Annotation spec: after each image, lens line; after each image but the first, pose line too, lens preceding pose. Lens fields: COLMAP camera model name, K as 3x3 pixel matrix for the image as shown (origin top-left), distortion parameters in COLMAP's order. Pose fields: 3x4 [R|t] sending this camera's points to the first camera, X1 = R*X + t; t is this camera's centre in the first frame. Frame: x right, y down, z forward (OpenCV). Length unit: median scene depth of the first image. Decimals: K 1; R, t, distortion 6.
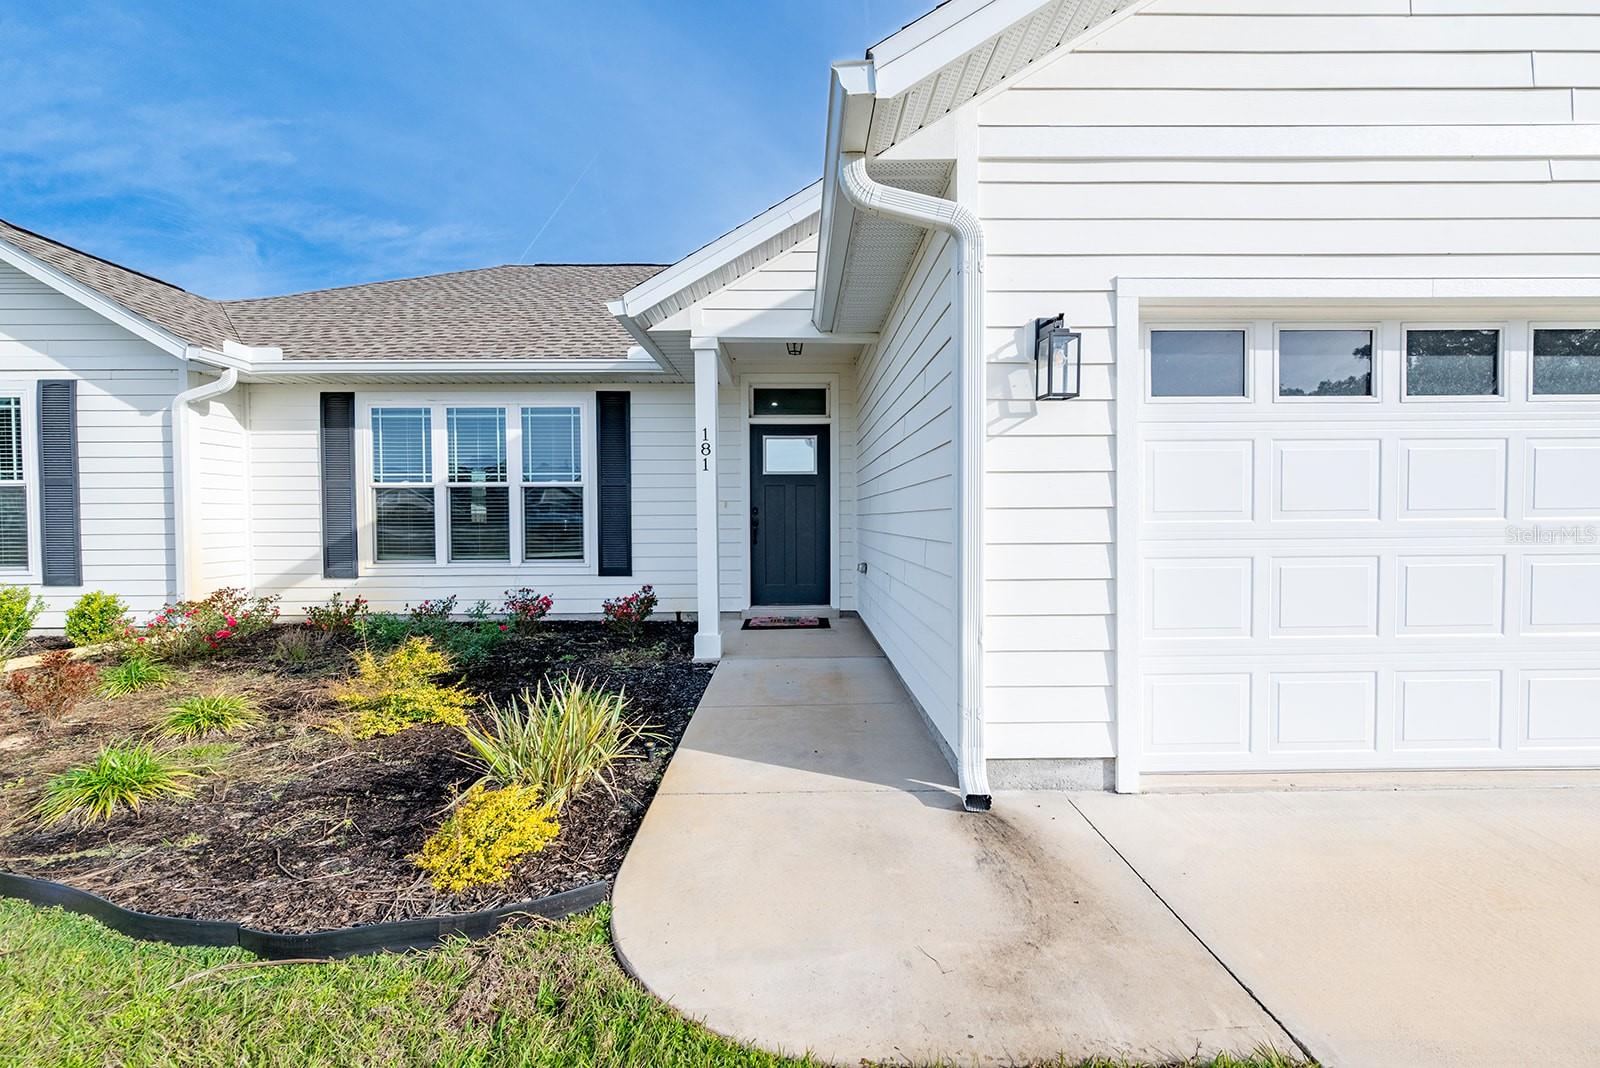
lens RADIAL K [[588.8, 0, 820.7], [0, 588.8, 533.3], [0, 0, 1]] dist [-0.001297, -0.000083]
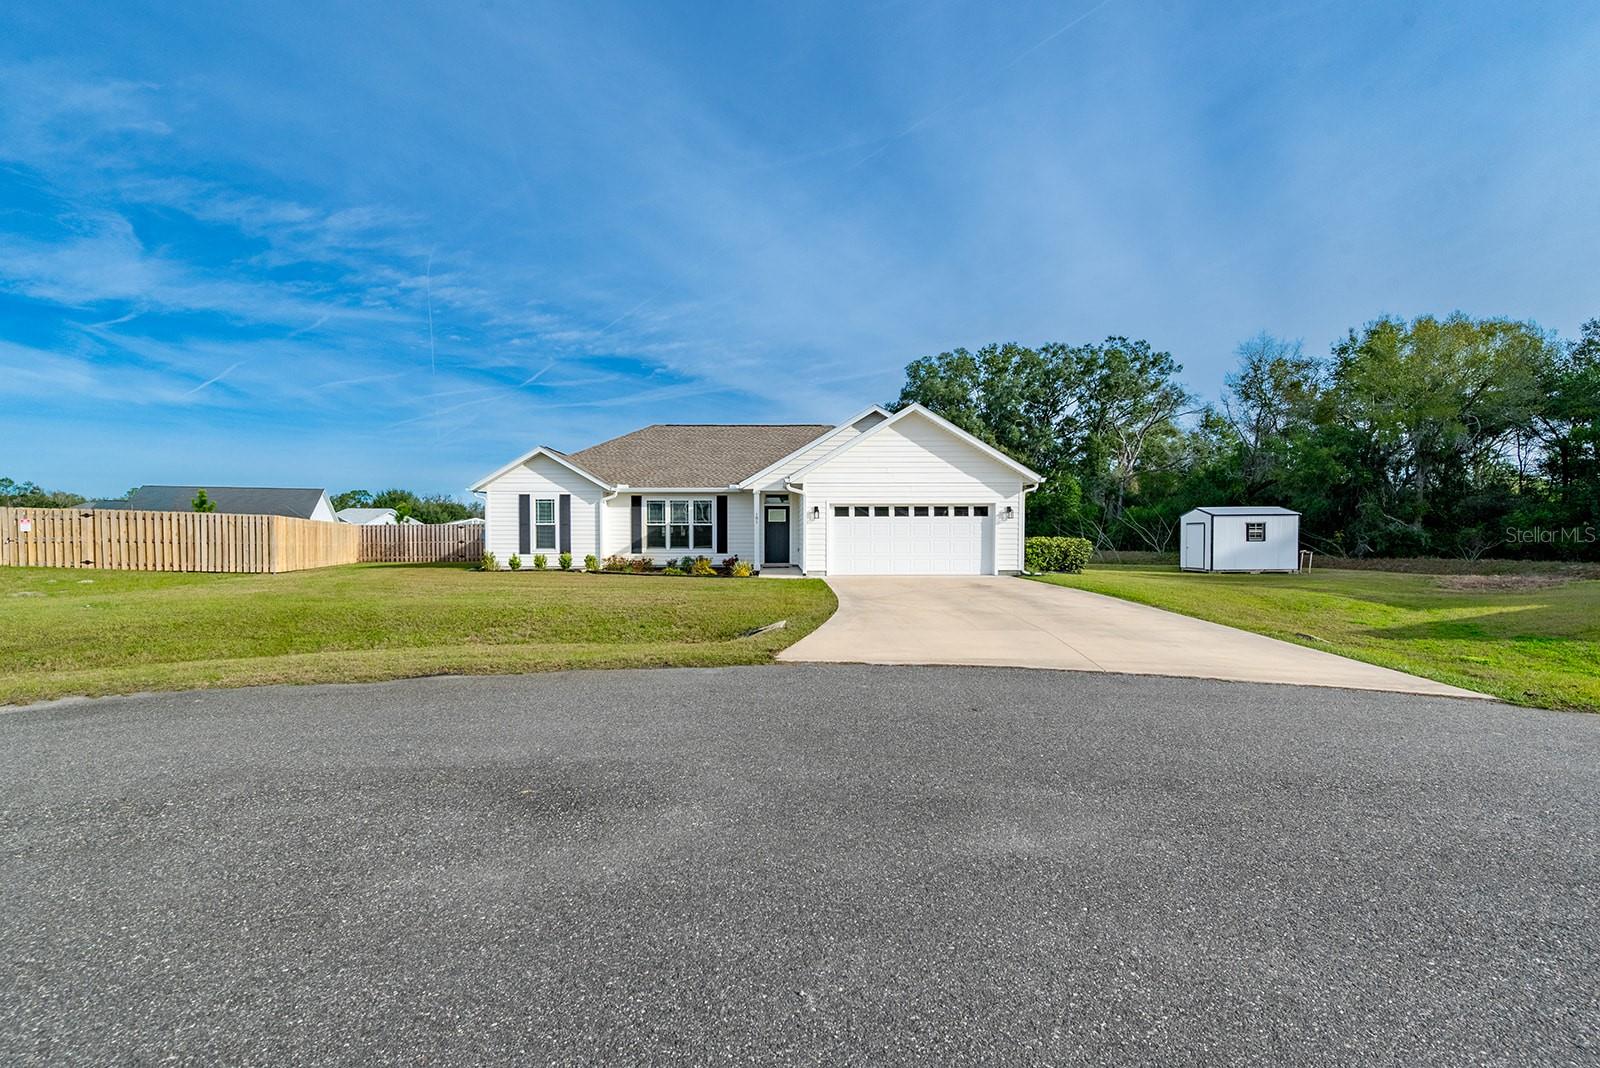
lens RADIAL K [[636.7, 0, 817.5], [0, 636.7, 564.6], [0, 0, 1]] dist [-0.004170, 0.001053]
pose [[0.998055, -0.001861, 0.062317, -0.044943], [0.000820, 0.999860, 0.016723, 0.079697], [-0.062339, -0.016639, 0.997916, -2.538277]]
